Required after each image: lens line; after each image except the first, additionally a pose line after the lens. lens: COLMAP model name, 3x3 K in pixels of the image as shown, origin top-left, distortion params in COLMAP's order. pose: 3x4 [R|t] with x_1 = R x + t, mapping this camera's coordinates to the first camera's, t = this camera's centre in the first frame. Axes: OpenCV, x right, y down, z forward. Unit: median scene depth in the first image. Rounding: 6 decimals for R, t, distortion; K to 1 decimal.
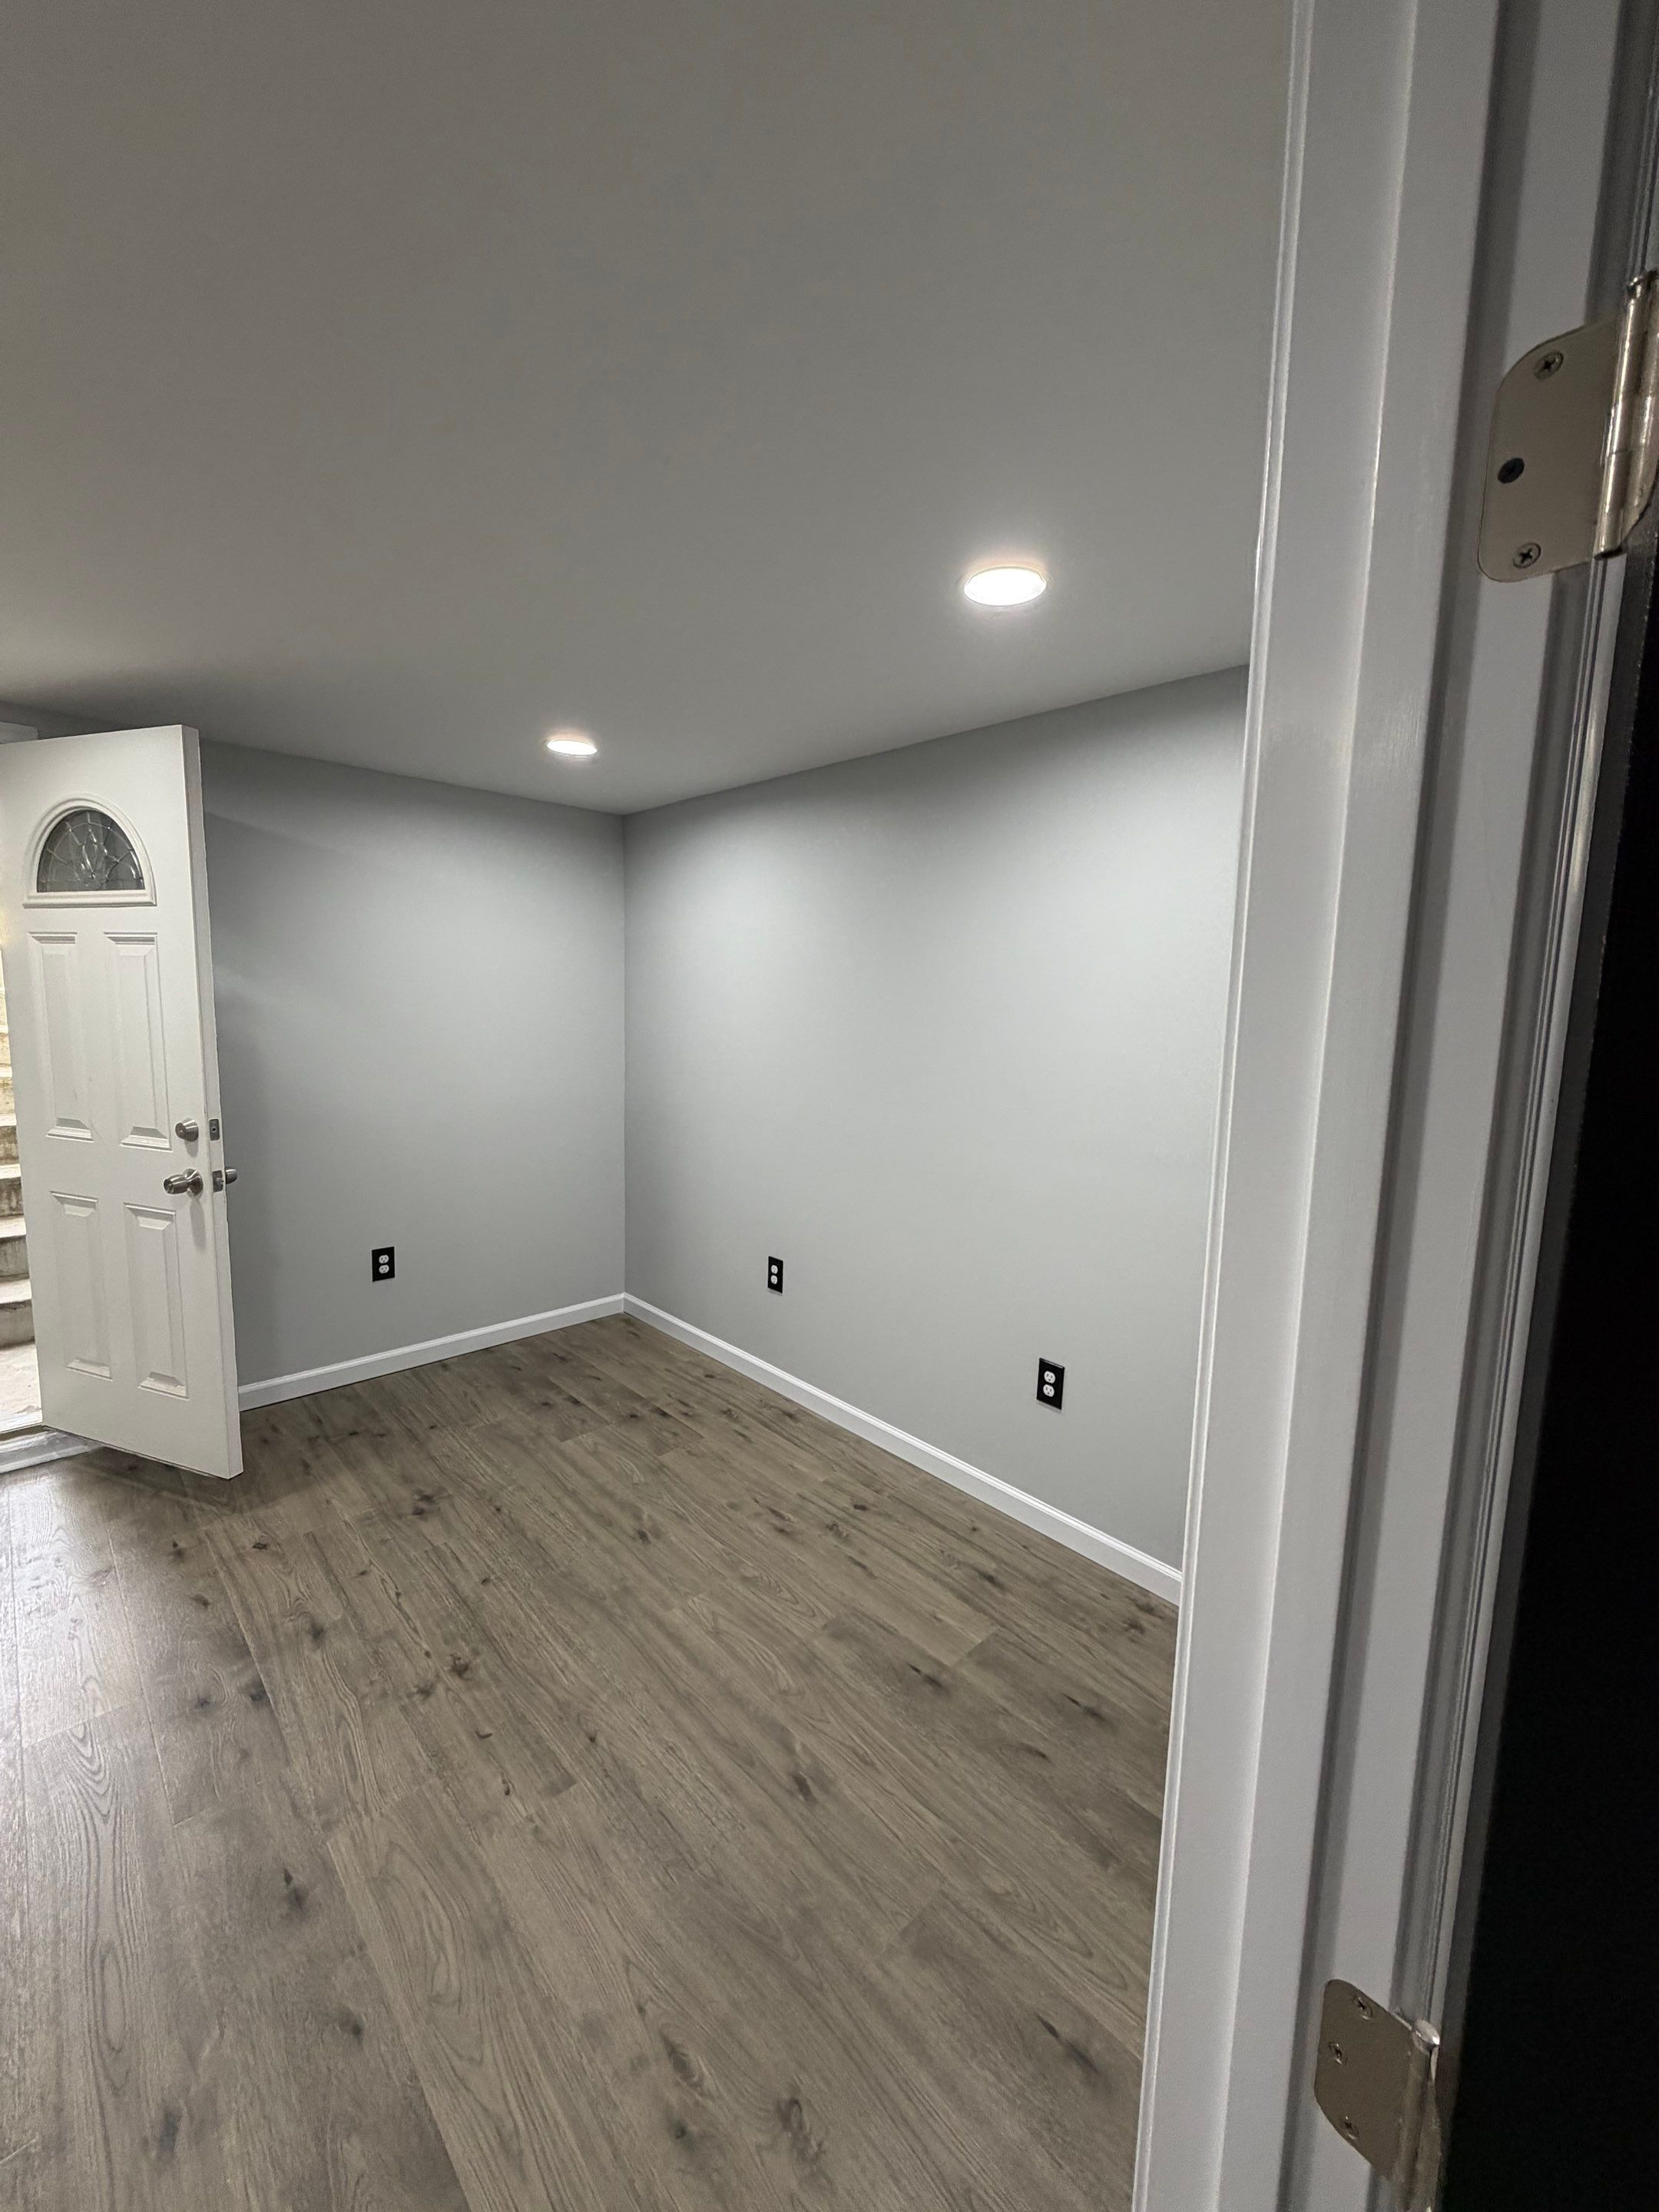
lens RADIAL K [[876.1, 0, 832.6], [0, 876.1, 1103.8], [0, 0, 1]] dist [-0.000905, 0.000248]
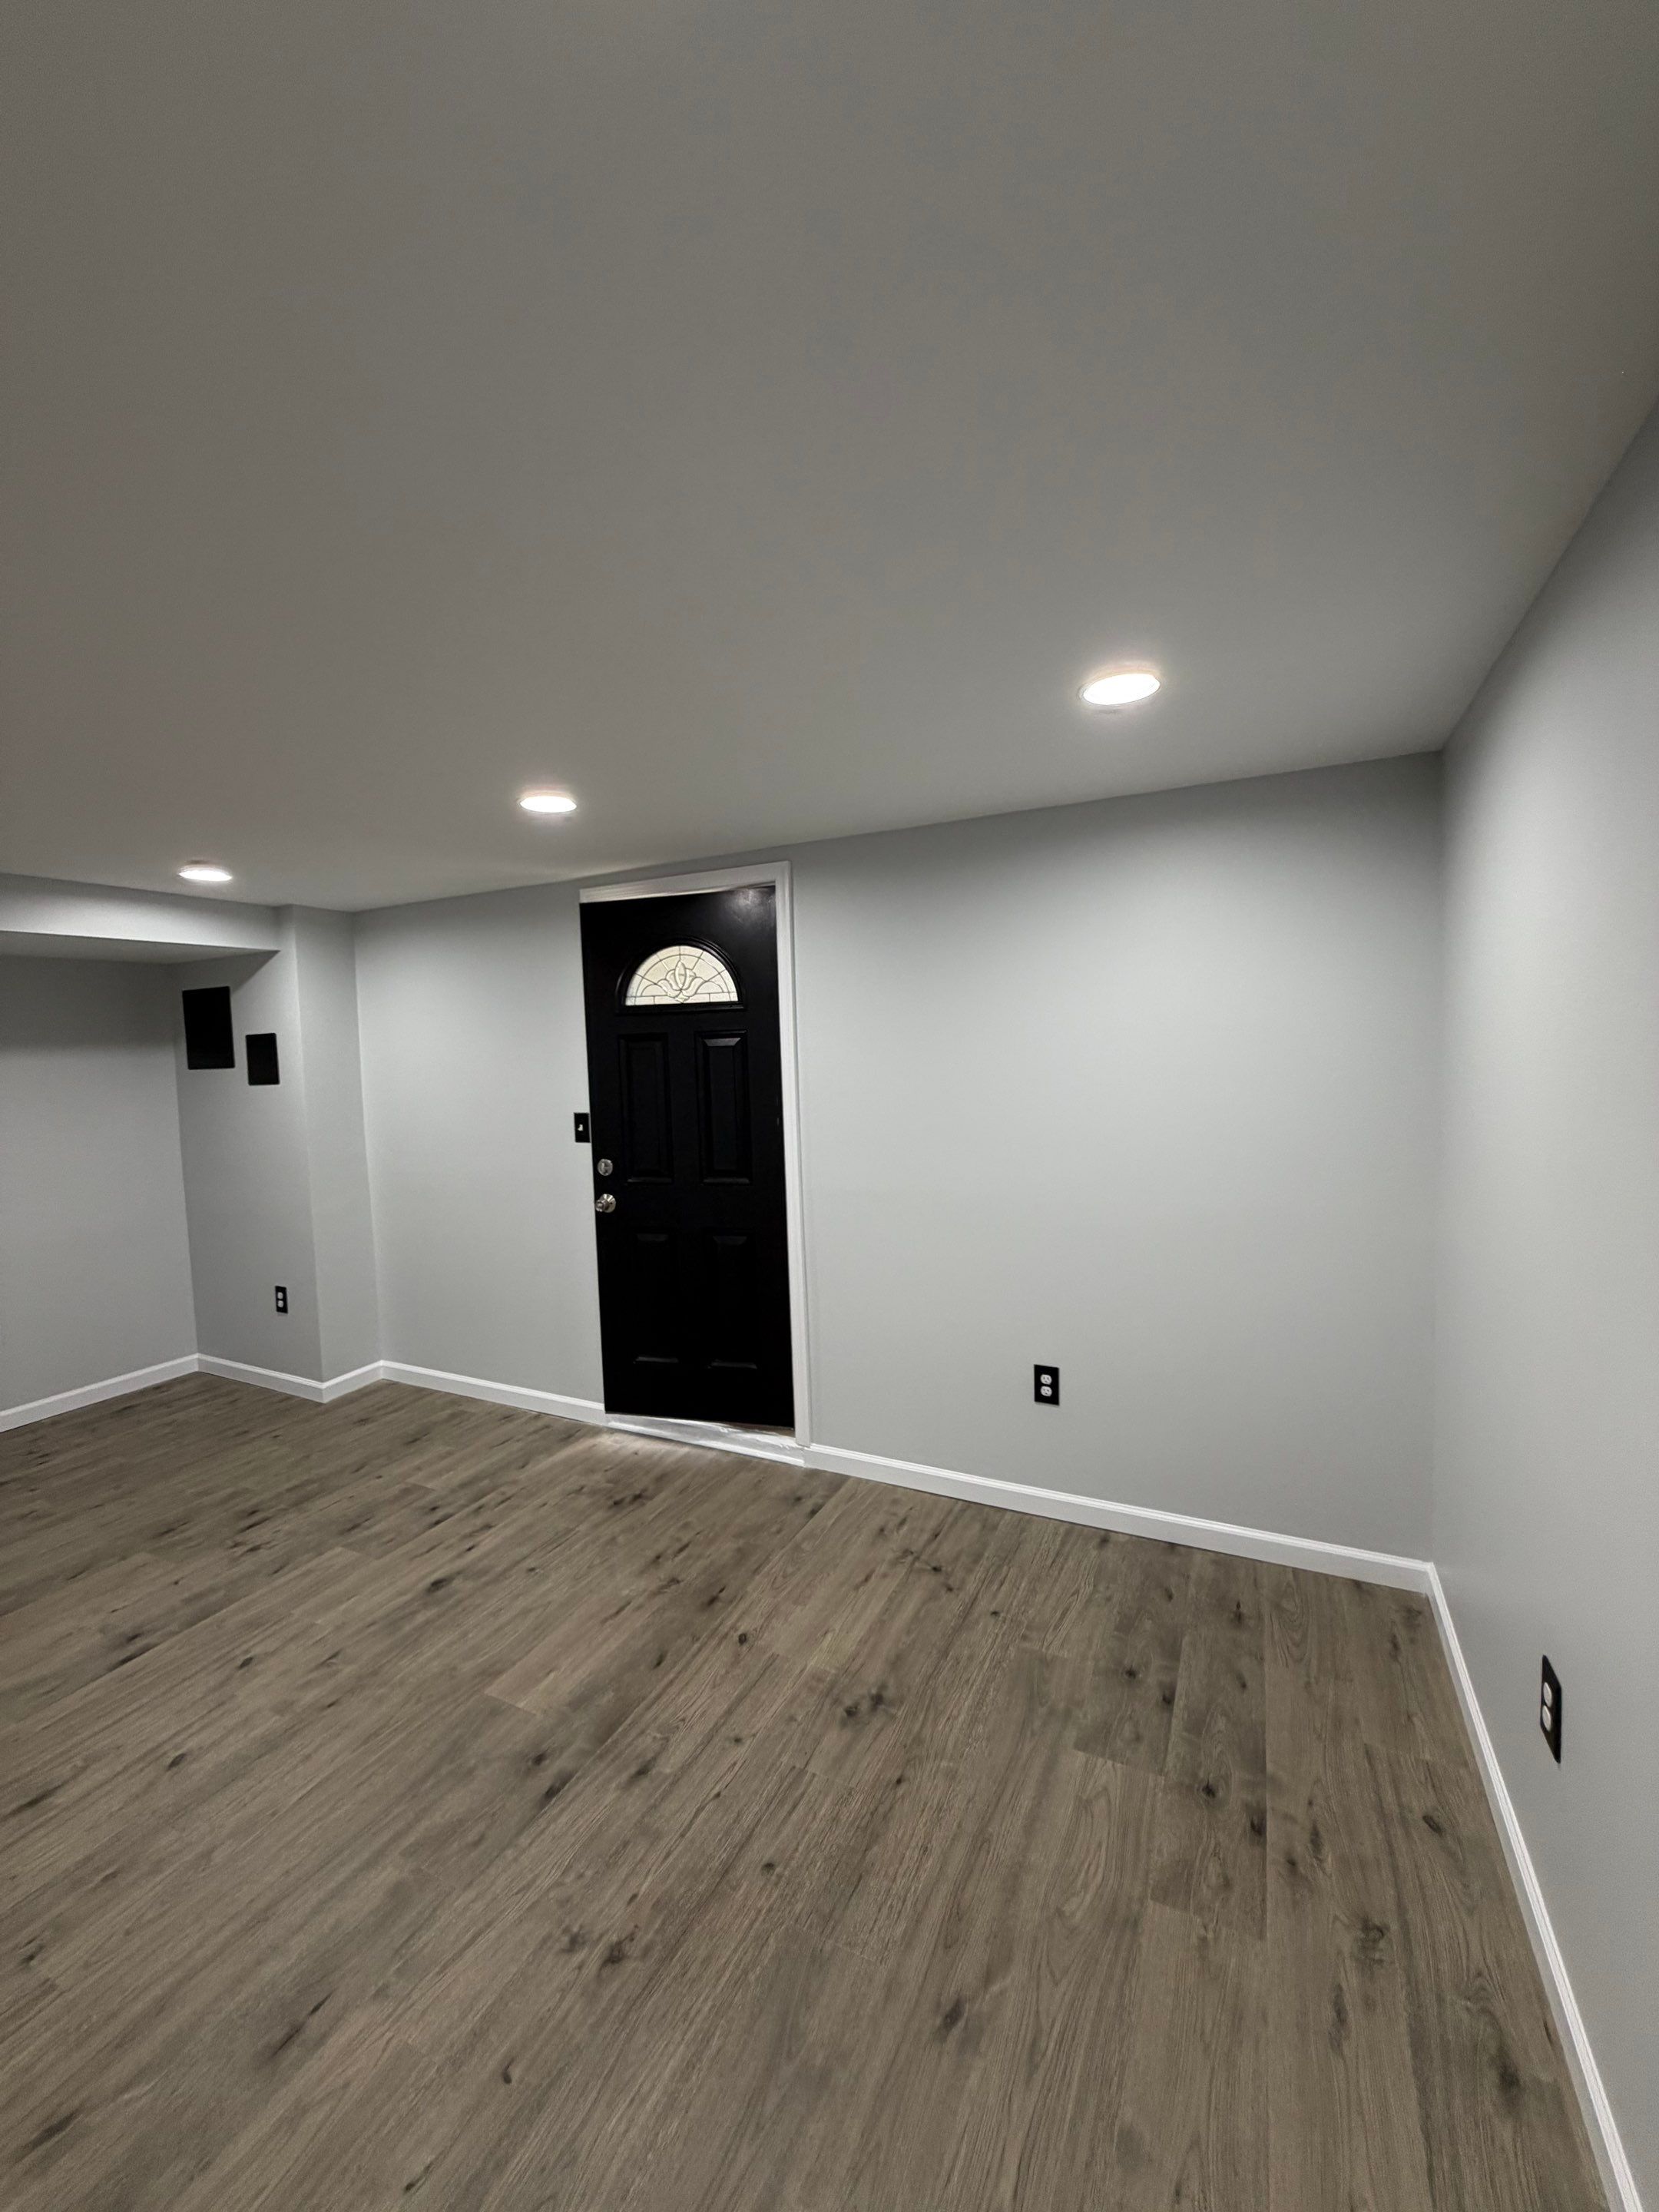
lens RADIAL K [[876.1, 0, 832.6], [0, 876.1, 1103.8], [0, 0, 1]] dist [-0.000905, 0.000248]
pose [[0.342531, 0.022735, -0.939231, 0.260416], [-0.078089, 0.996937, -0.004347, -0.086933], [0.936256, 0.074832, 0.343258, 0.634770]]
